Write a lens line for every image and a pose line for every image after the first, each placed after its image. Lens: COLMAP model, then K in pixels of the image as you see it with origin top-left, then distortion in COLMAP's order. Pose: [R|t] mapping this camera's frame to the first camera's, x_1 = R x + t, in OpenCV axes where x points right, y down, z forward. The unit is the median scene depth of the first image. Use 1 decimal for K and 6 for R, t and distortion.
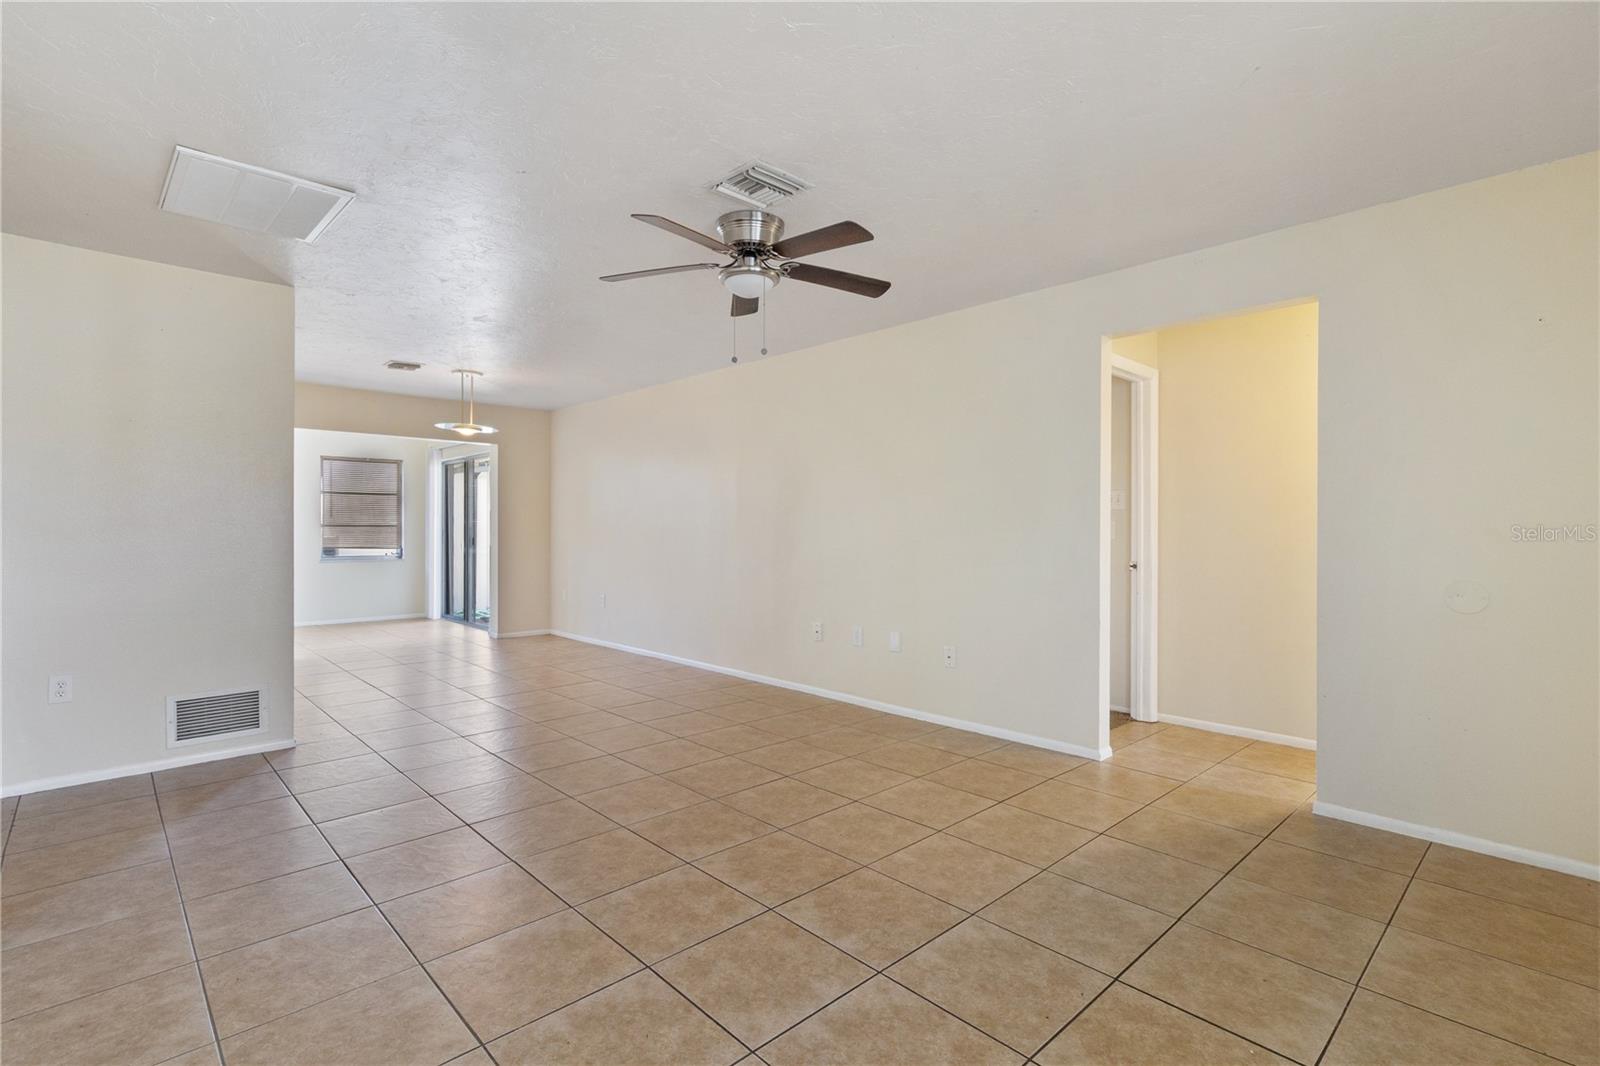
lens RADIAL K [[734.5, 0, 793.1], [0, 734.5, 536.5], [0, 0, 1]] dist [0.001940, 0.003550]
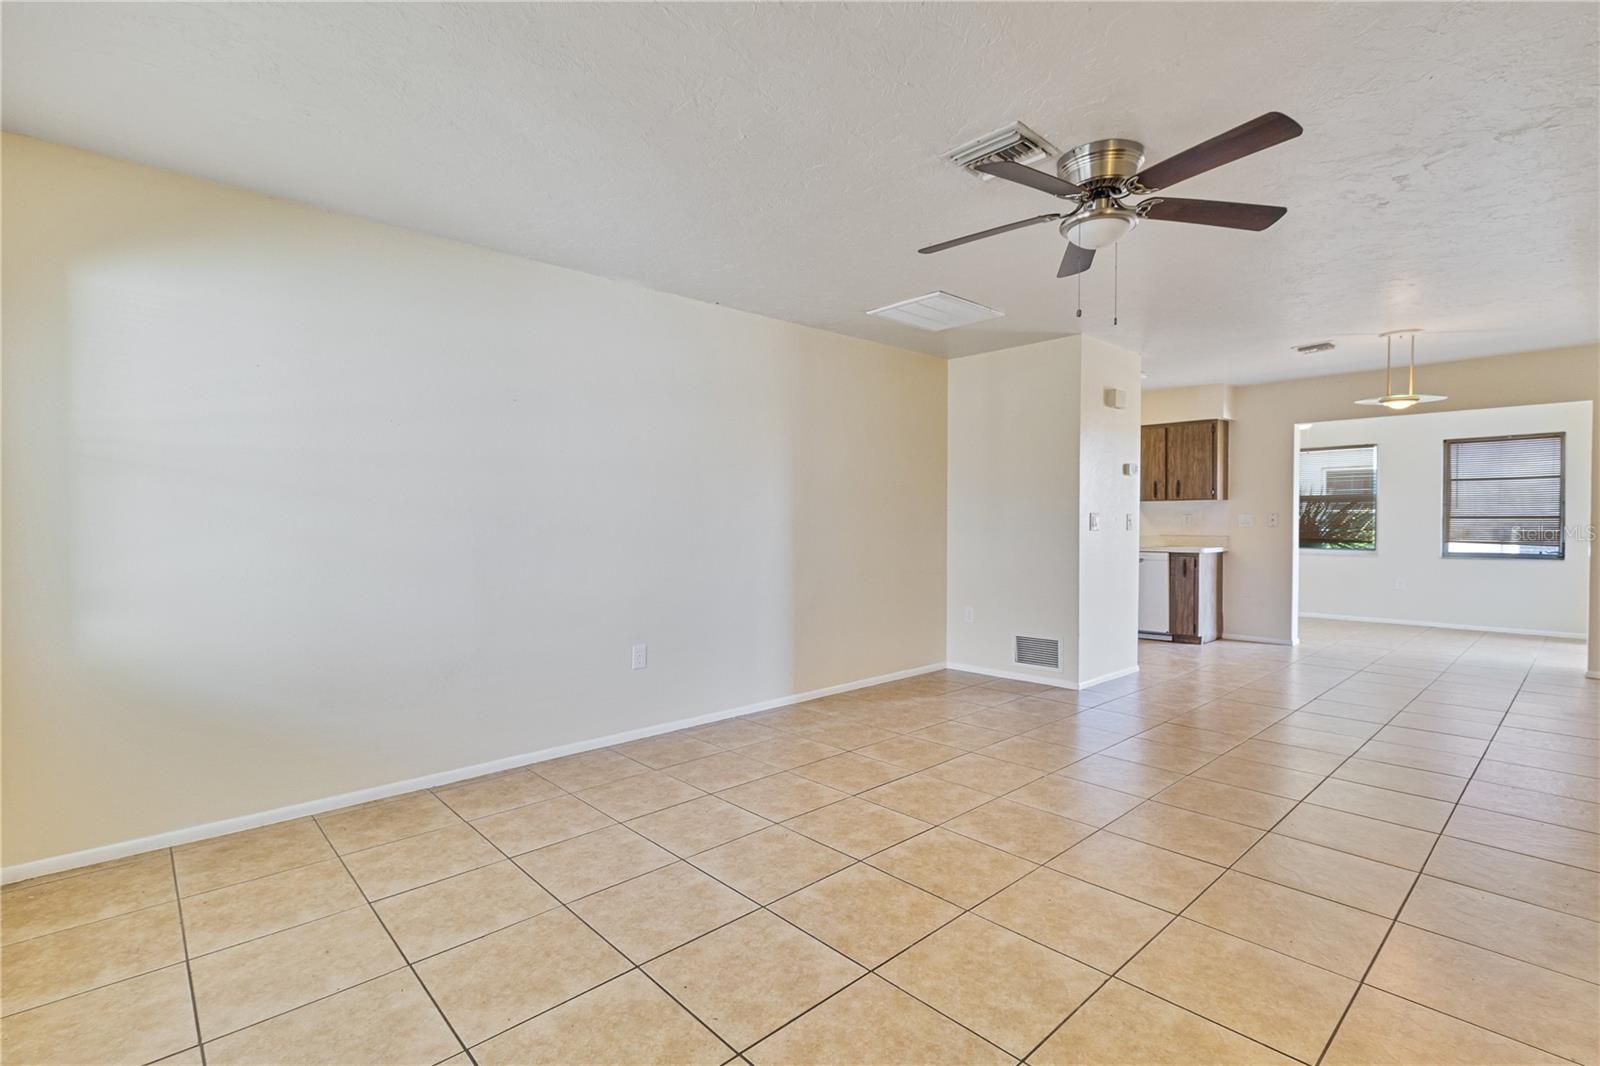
lens RADIAL K [[734.5, 0, 805.5], [0, 734.5, 534.1], [0, 0, 1]] dist [0.001940, 0.003550]
pose [[0.010563, 0.016861, -0.999802, 0.781671], [-0.009141, 0.999818, 0.016764, -0.006884], [0.999902, 0.008962, 0.010715, 0.650910]]
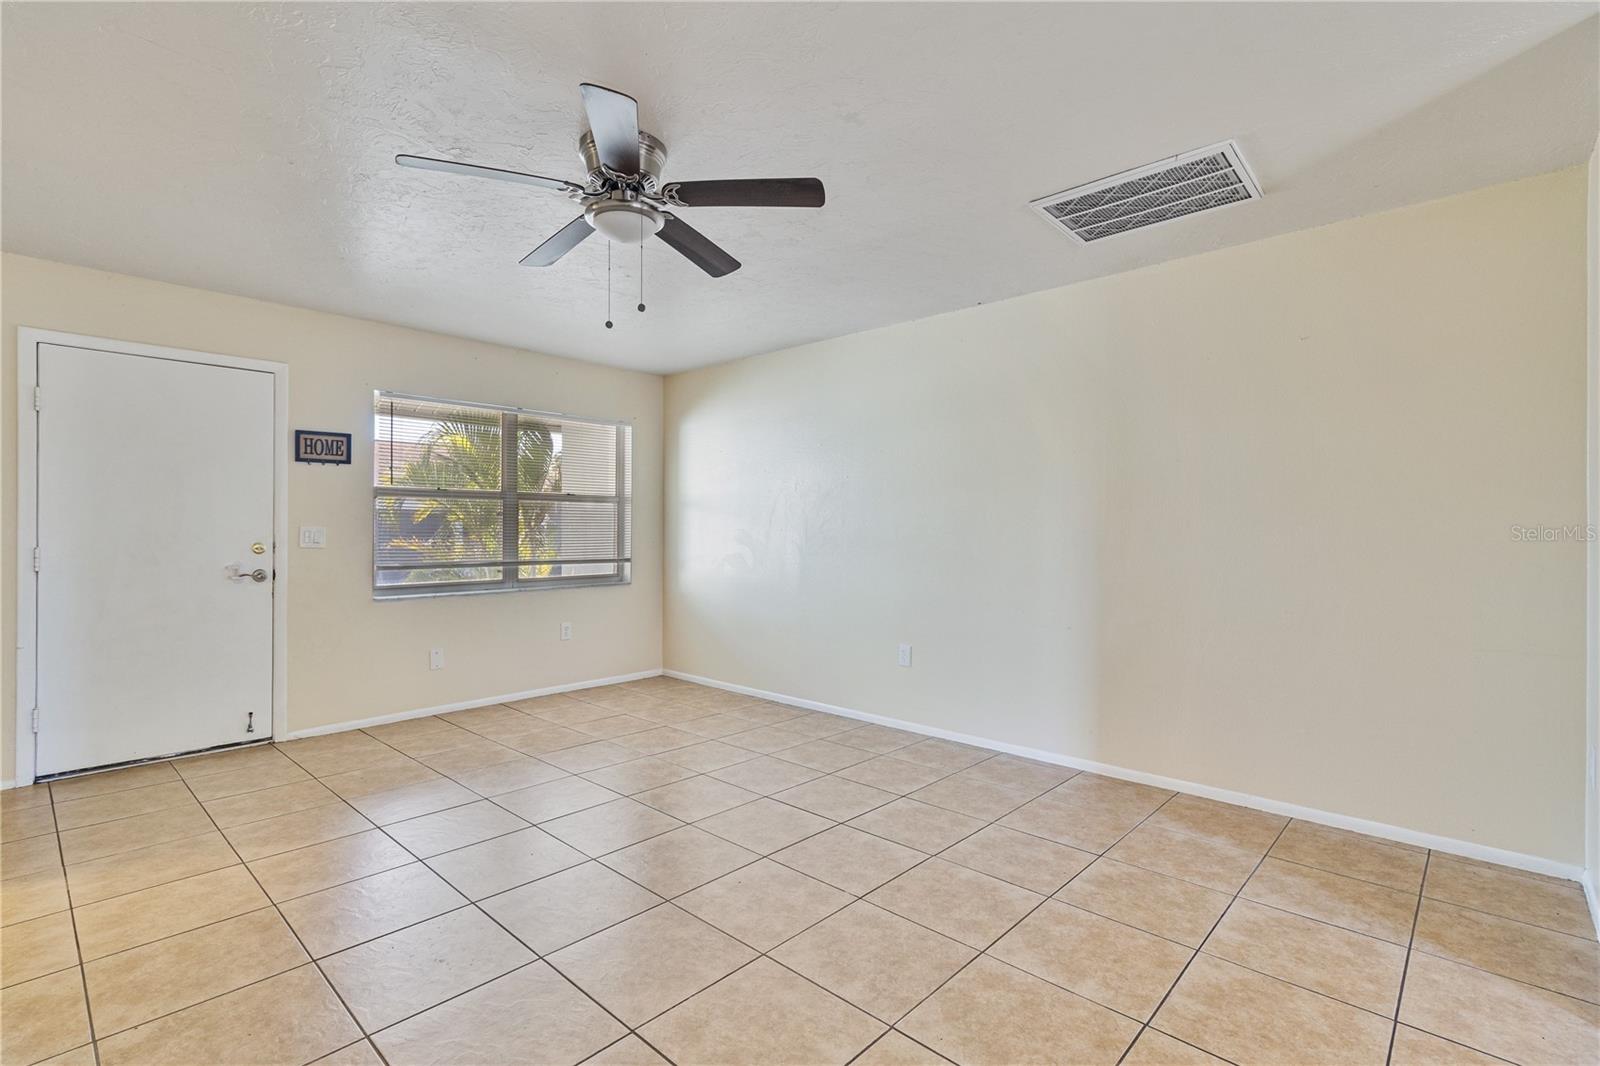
lens RADIAL K [[753.3, 0, 795.1], [0, 753.3, 523.0], [0, 0, 1]] dist [0.015941, -0.000872]
pose [[-0.997831, -0.002474, -0.065781, -0.188718], [-0.002390, 0.999996, -0.001368, -0.022710], [0.065784, -0.001208, -0.997833, 1.814938]]
